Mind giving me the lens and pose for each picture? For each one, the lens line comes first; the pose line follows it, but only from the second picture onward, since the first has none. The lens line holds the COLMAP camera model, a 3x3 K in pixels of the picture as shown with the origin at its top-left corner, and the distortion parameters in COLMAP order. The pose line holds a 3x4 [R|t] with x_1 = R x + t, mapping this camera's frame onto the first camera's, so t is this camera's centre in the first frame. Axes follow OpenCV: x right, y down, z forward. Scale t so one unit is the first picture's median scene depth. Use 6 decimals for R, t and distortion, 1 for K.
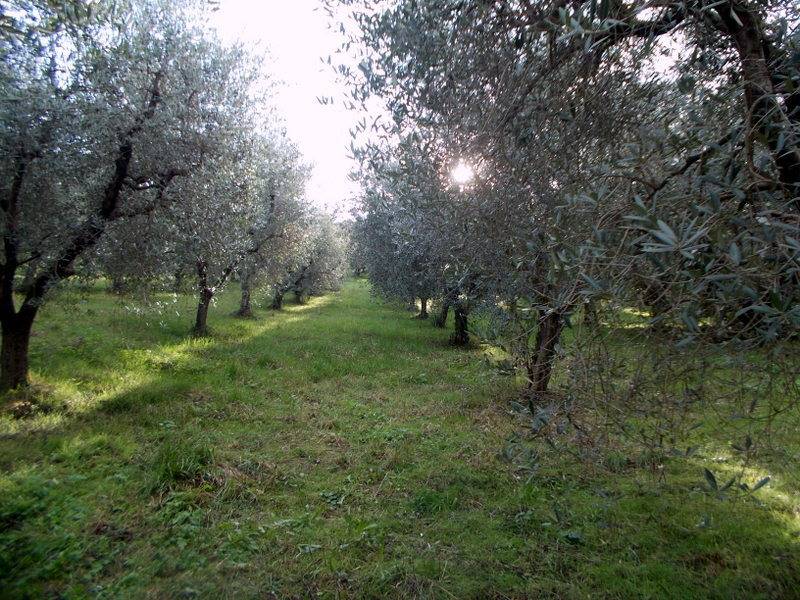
lens RADIAL K [[595.5, 0, 402.1], [0, 595.5, 295.3], [0, 0, 1]] dist [-0.003839, 0.019847]
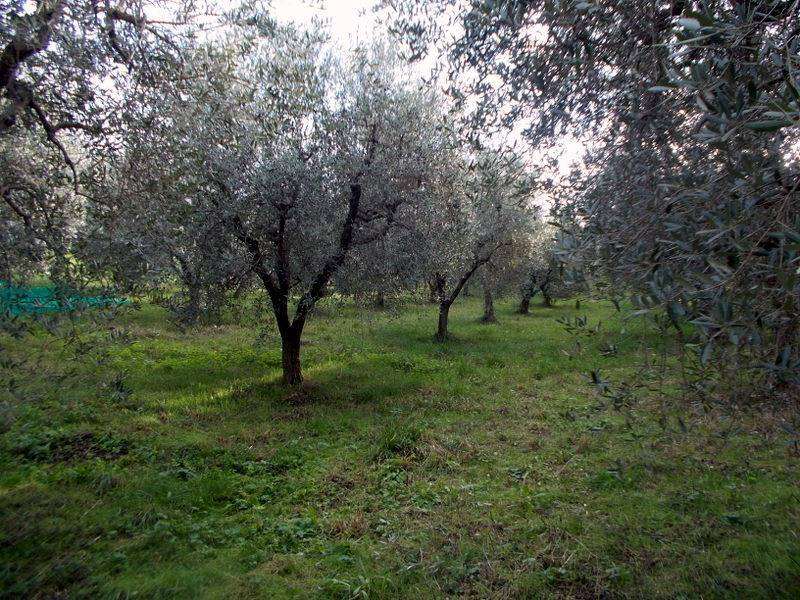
lens RADIAL K [[595.5, 0, 398.7], [0, 595.5, 302.6], [0, 0, 1]] dist [-0.003839, 0.019847]
pose [[0.905843, -0.066150, -0.418417, 0.160357], [0.068068, 0.997627, -0.010358, 0.008544], [0.418109, -0.019098, 0.908196, -0.119964]]
